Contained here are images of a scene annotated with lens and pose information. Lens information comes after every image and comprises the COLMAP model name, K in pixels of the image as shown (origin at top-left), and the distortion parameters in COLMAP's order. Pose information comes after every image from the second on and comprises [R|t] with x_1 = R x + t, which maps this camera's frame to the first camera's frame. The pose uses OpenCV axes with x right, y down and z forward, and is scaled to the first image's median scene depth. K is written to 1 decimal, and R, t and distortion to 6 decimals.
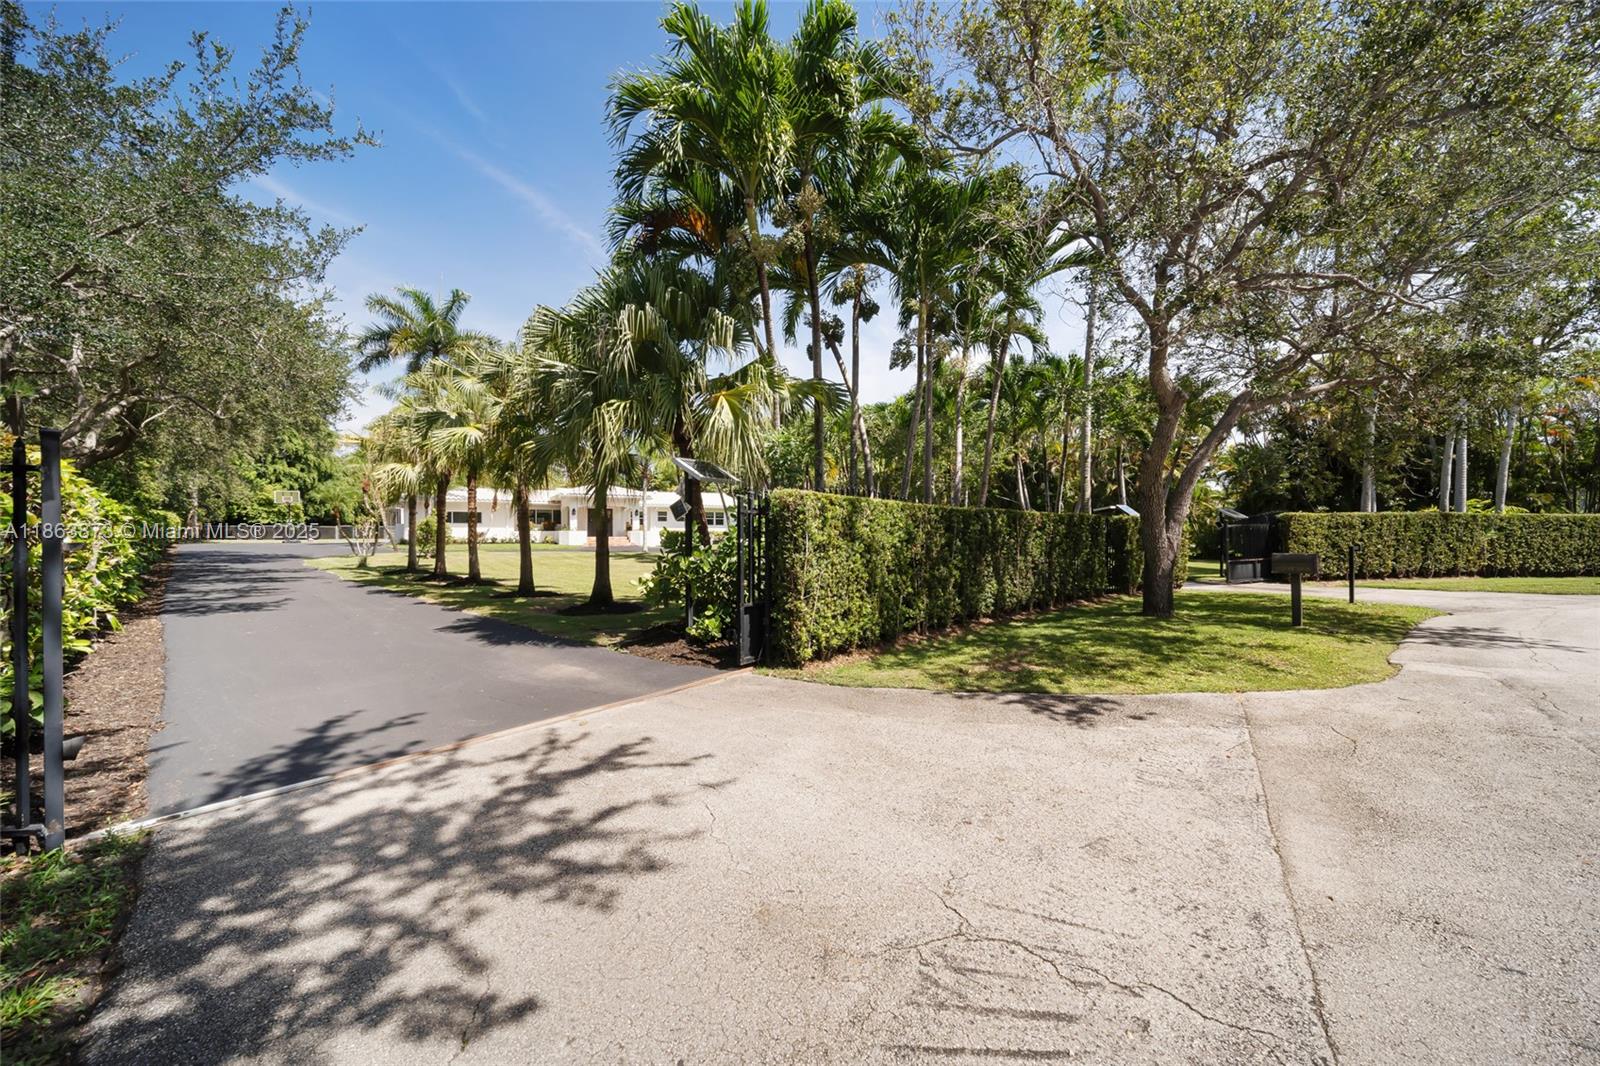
lens RADIAL K [[550.3, 0, 801.2], [0, 550.3, 528.1], [0, 0, 1]] dist [0.000707, -0.000389]
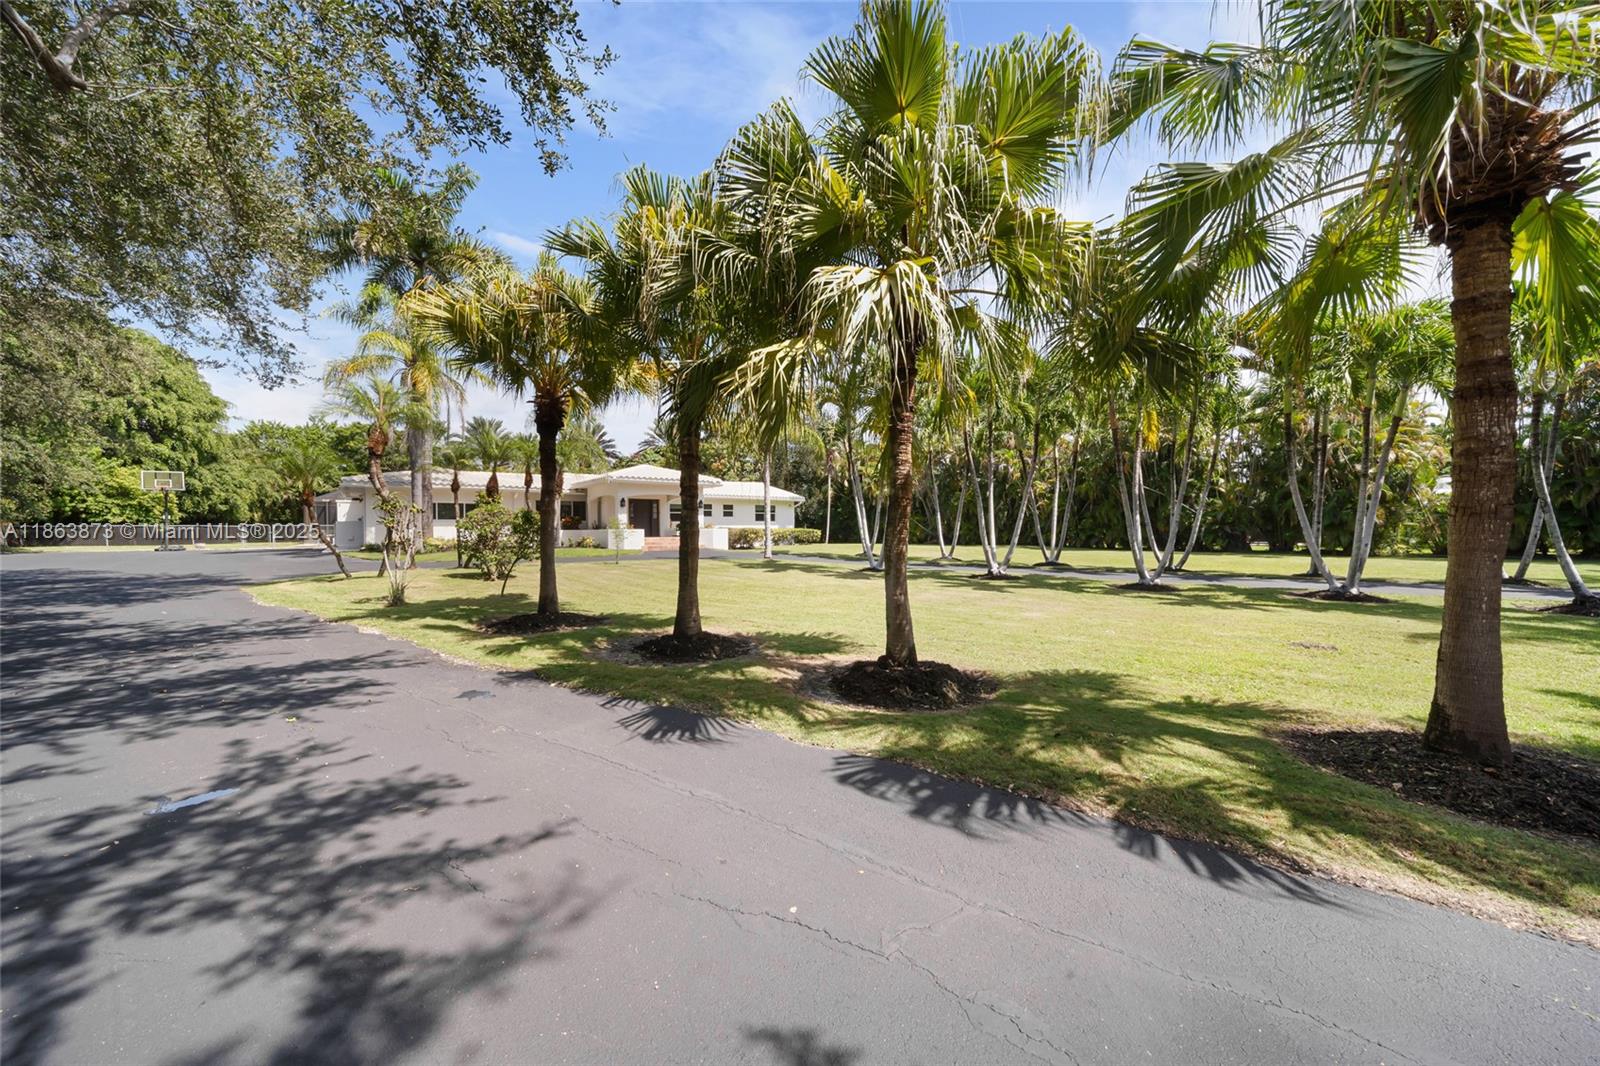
lens RADIAL K [[550.3, 0, 801.2], [0, 550.3, 528.1], [0, 0, 1]] dist [0.000707, -0.000389]
pose [[0.990710, -0.005273, 0.135887, -0.208877], [0.005148, 0.999986, 0.001268, 0.002295], [-0.135892, -0.000557, 0.990724, 0.190854]]
